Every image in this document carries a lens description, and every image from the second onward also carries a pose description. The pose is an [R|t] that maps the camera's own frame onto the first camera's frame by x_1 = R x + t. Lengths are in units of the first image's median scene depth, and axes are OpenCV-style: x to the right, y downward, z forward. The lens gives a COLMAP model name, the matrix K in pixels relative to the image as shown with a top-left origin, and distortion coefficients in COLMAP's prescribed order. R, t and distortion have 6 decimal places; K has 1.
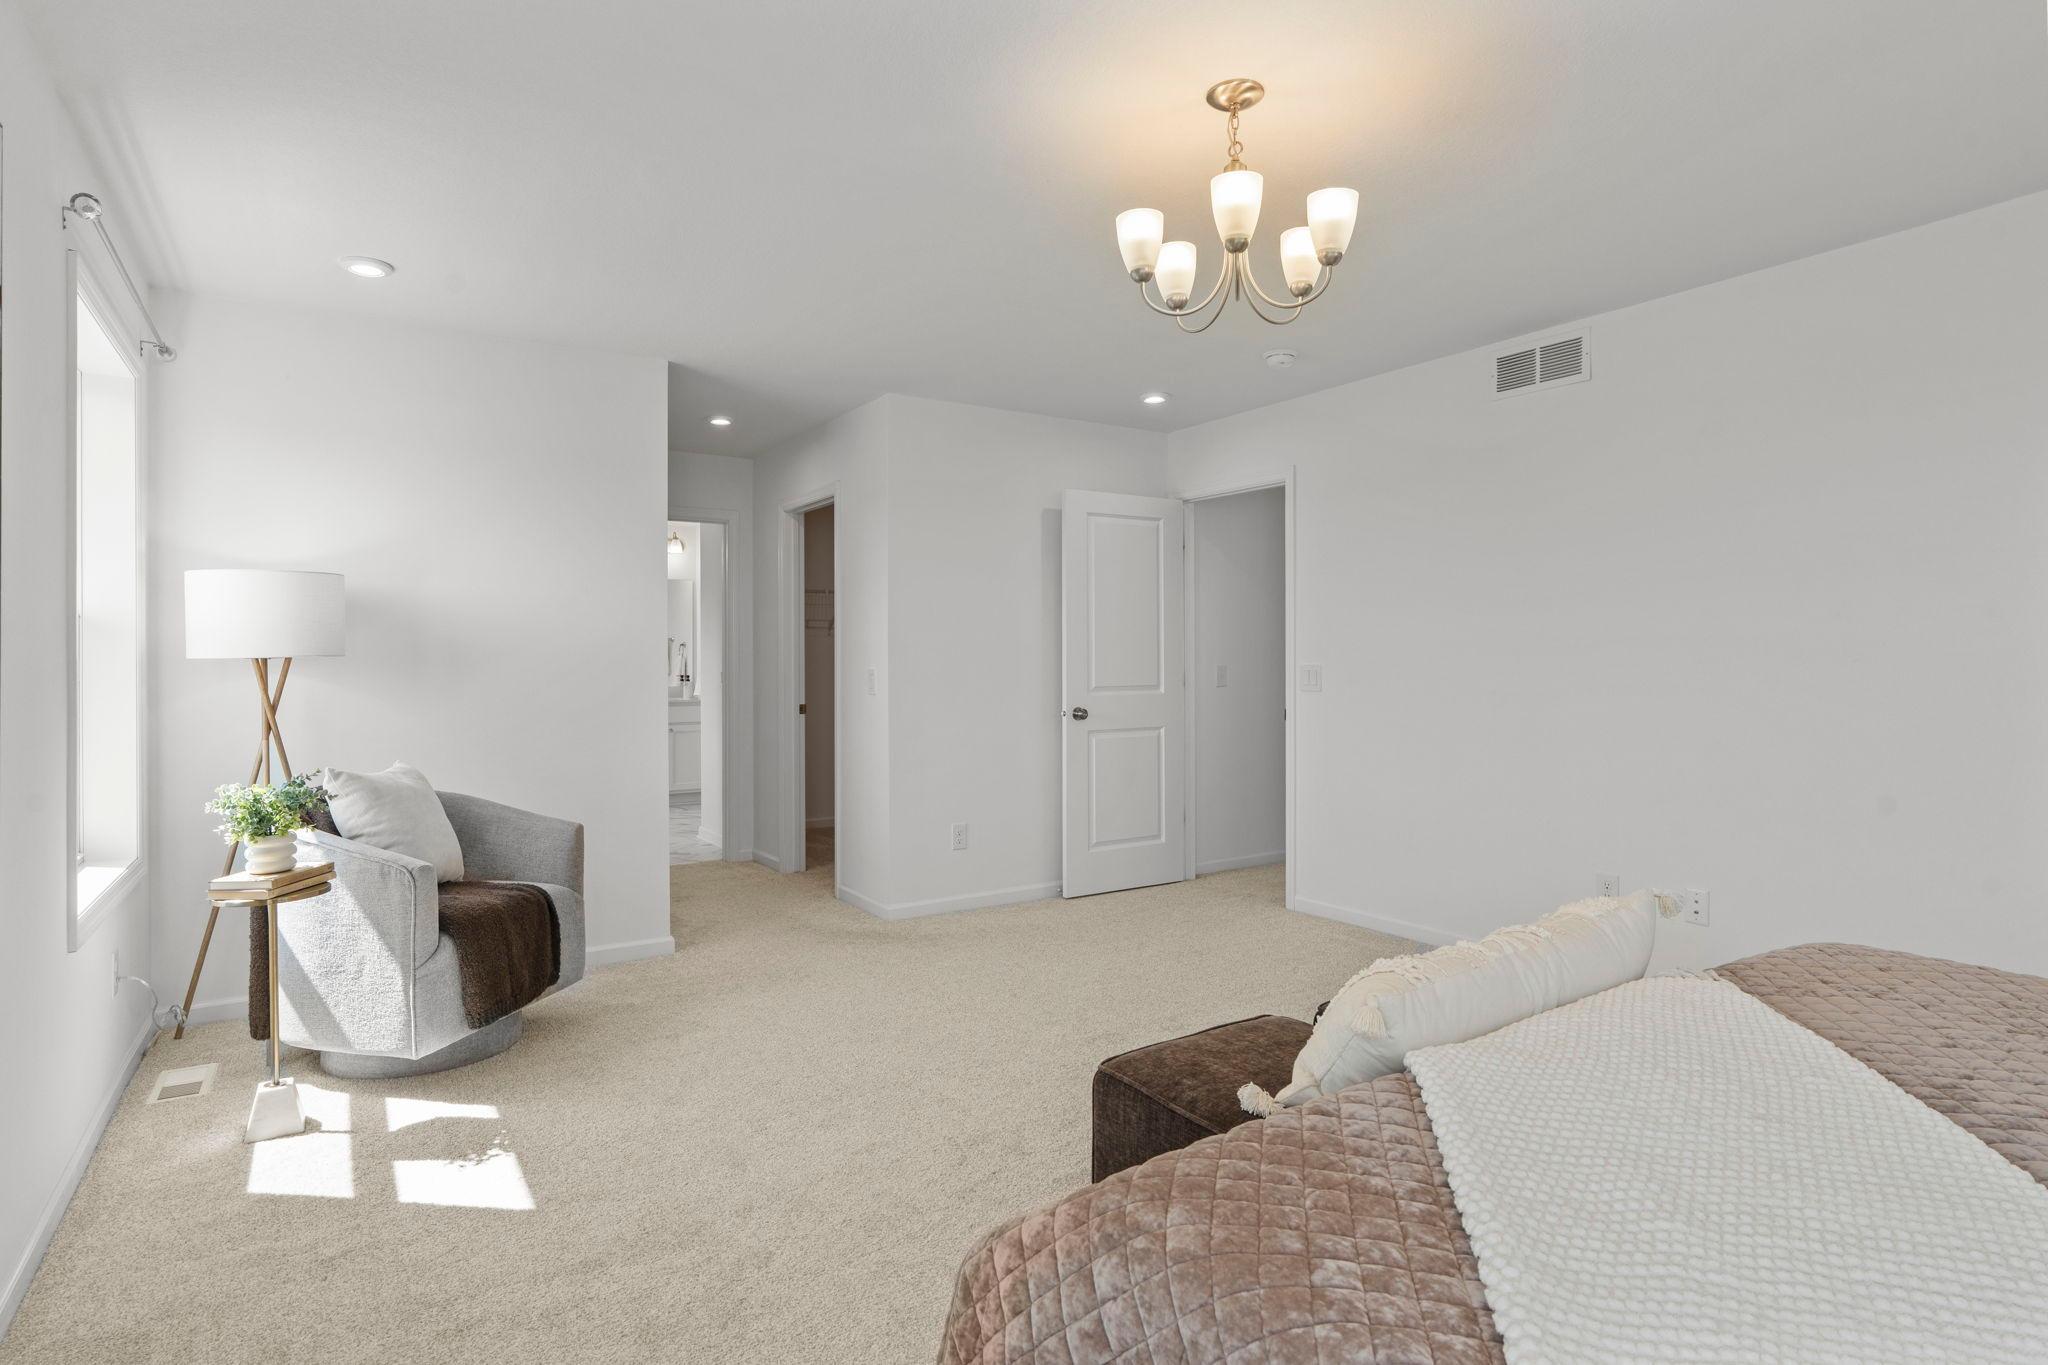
lens RADIAL K [[1055.6, 0, 1023.4], [0, 1055.6, 656.8], [0, 0, 1]] dist [-0.000603, 0.000348]
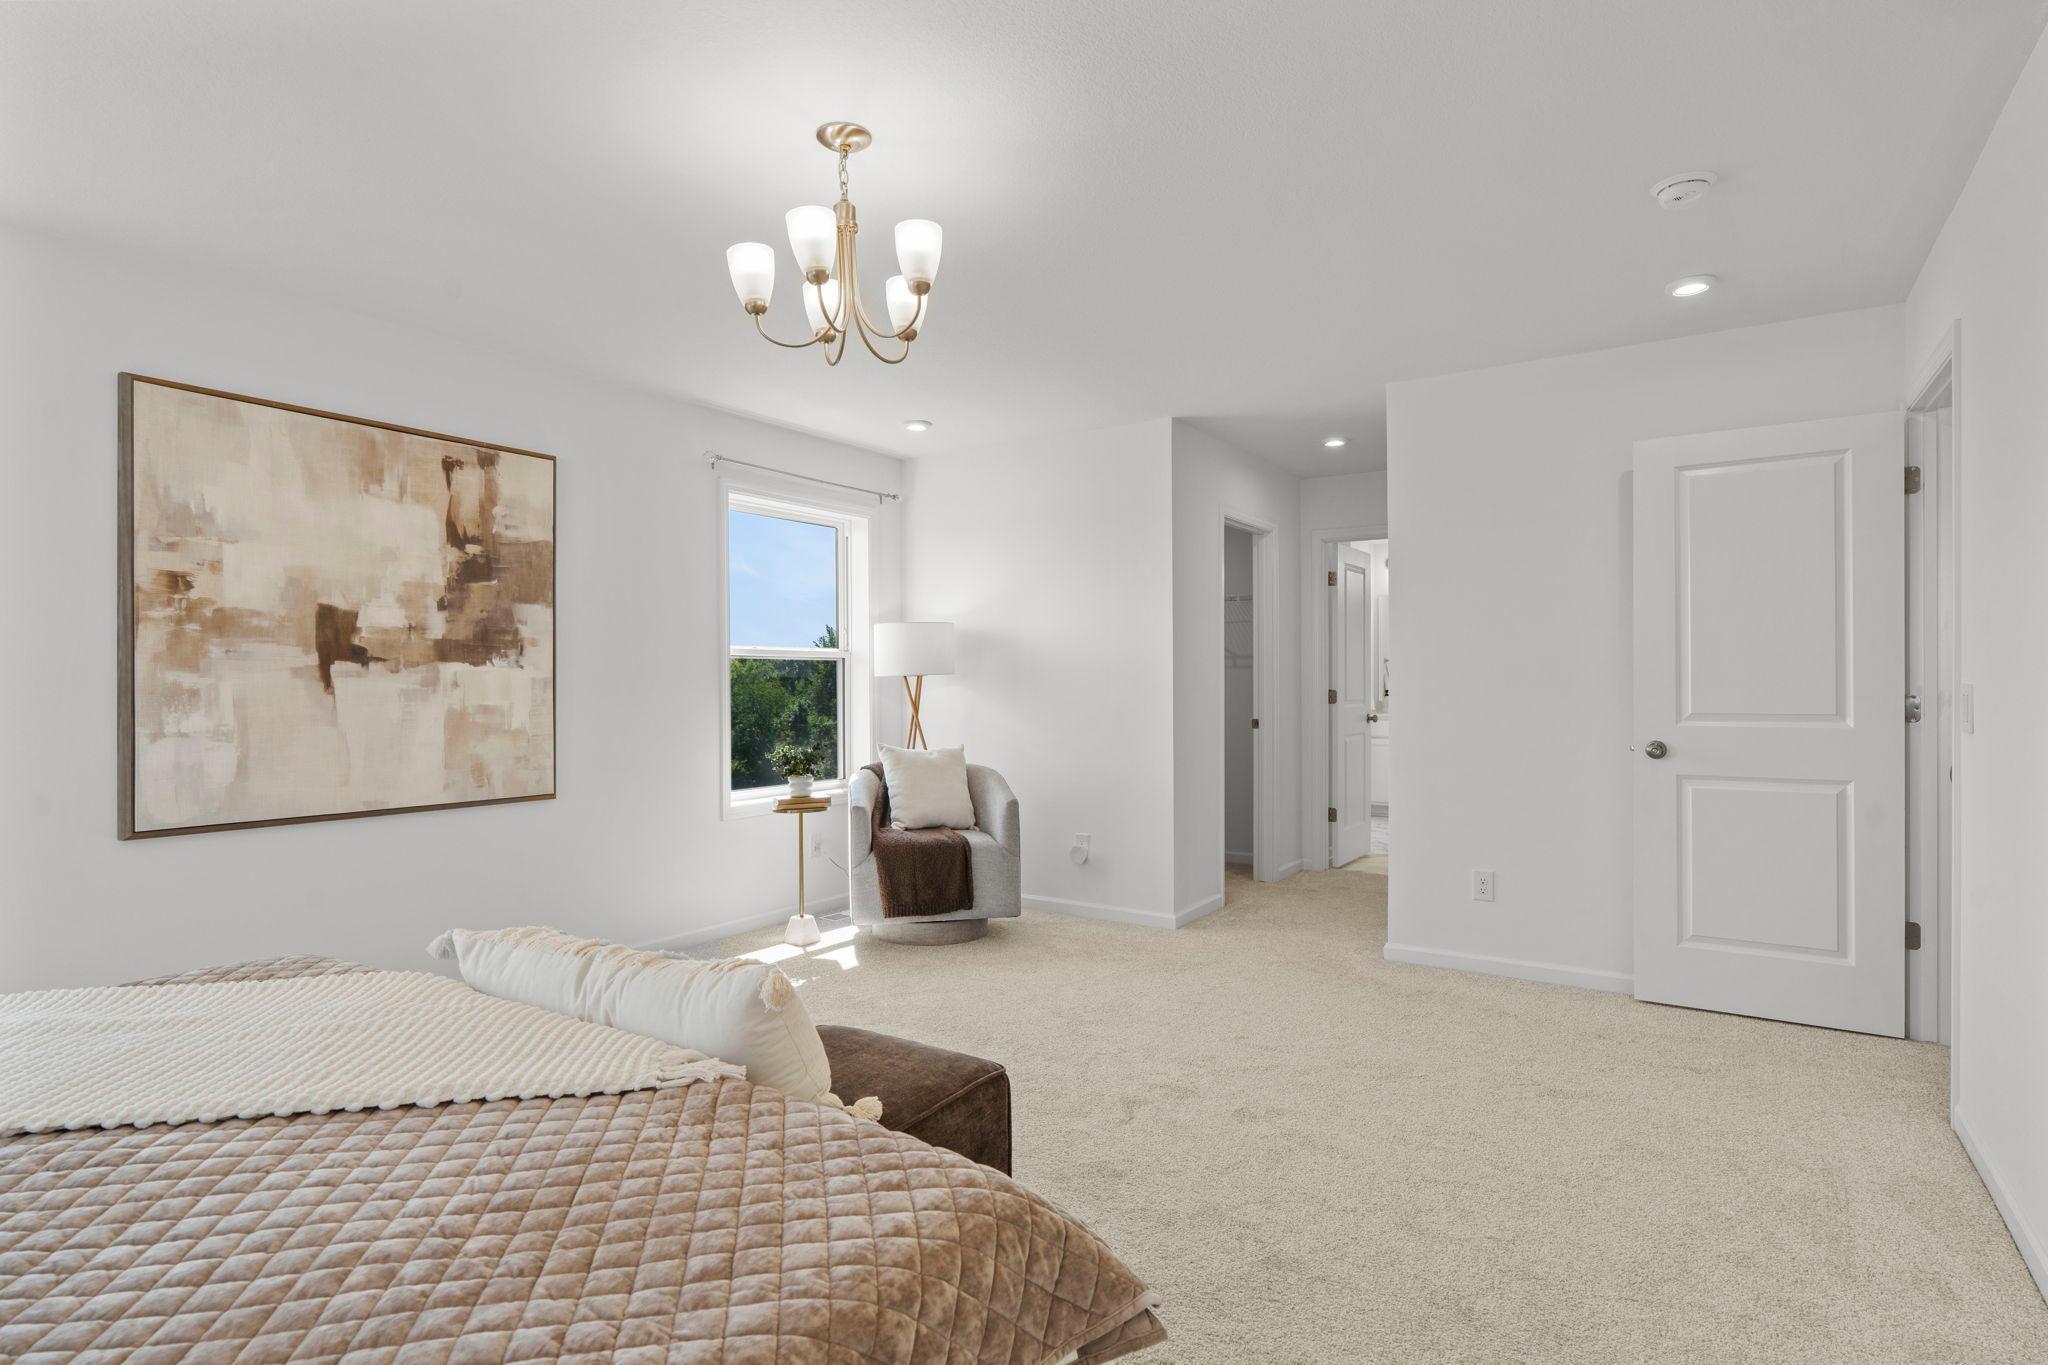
lens RADIAL K [[1005.9, 0, 1012.5], [0, 1005.9, 676.6], [0, 0, 1]] dist [-0.001177, 0.000514]
pose [[0.411325, 0.002666, -0.911485, 0.531083], [0.006849, 0.999958, 0.006015, -0.003317], [0.911463, -0.008717, 0.411290, 0.340352]]
